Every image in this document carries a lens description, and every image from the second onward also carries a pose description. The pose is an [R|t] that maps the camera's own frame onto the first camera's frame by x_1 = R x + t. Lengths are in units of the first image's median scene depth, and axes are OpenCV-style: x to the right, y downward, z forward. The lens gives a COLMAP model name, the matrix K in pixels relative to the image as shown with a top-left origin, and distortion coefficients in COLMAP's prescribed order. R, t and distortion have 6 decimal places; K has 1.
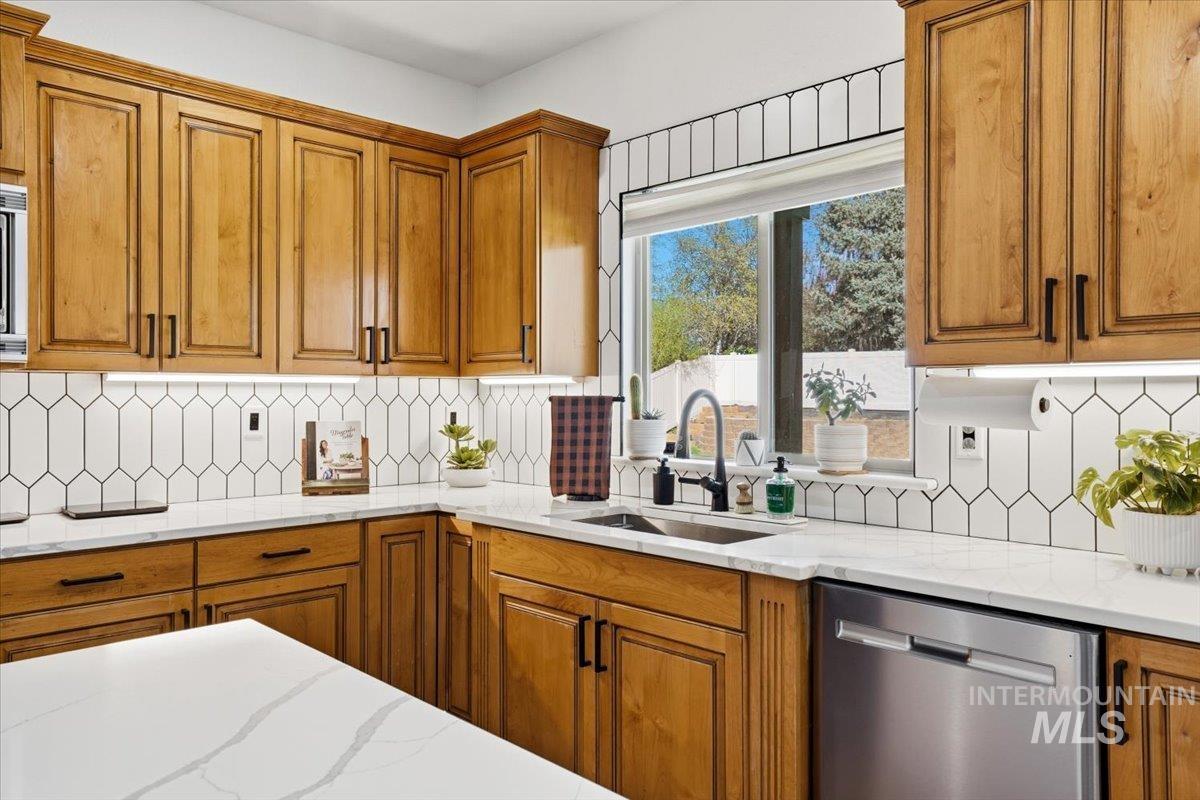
lens RADIAL K [[867.7, 0, 598.2], [0, 867.7, 387.5], [0, 0, 1]] dist [-0.002707, 0.040090]
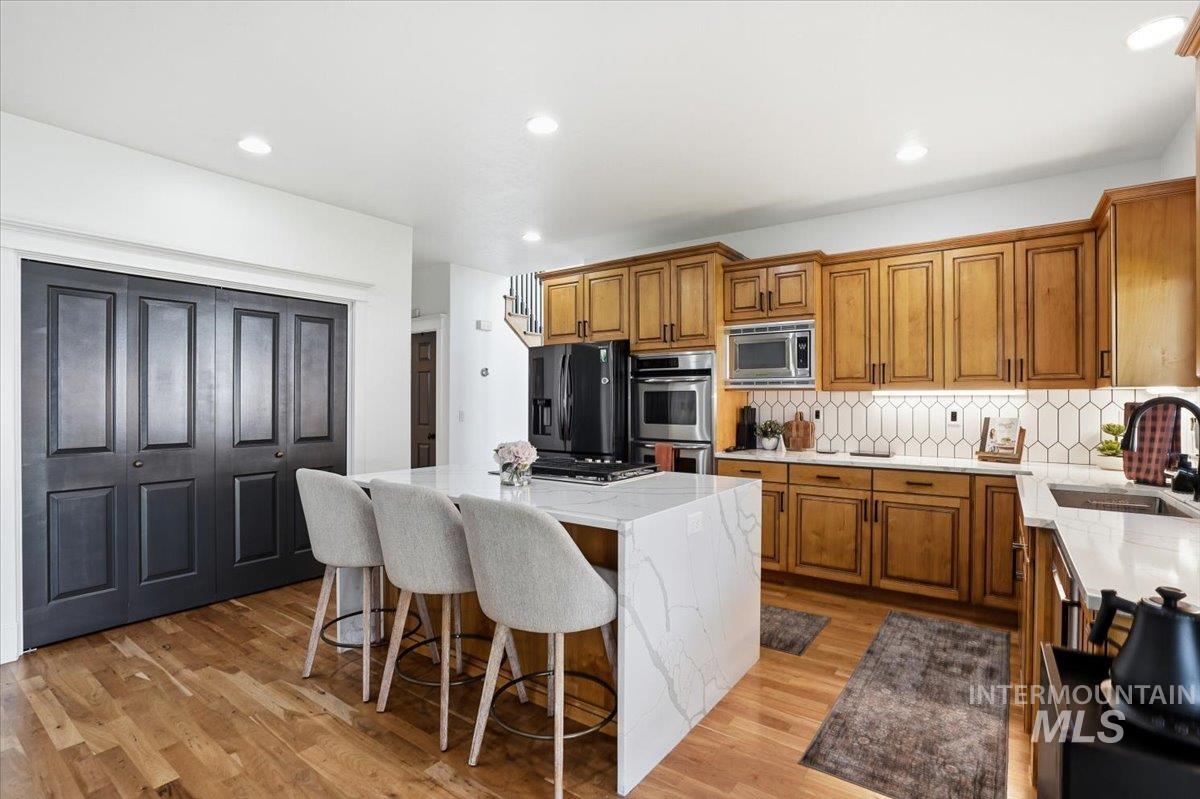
lens RADIAL K [[566.5, 0, 600.0], [0, 566.5, 399.5], [0, 0, 1]] dist [-0.065010, 0.028214]
pose [[0.179216, -0.002843, -0.983806, 0.621327], [0.004369, 0.999988, -0.002094, 0.003570], [0.983800, -0.003923, 0.179227, 0.072615]]
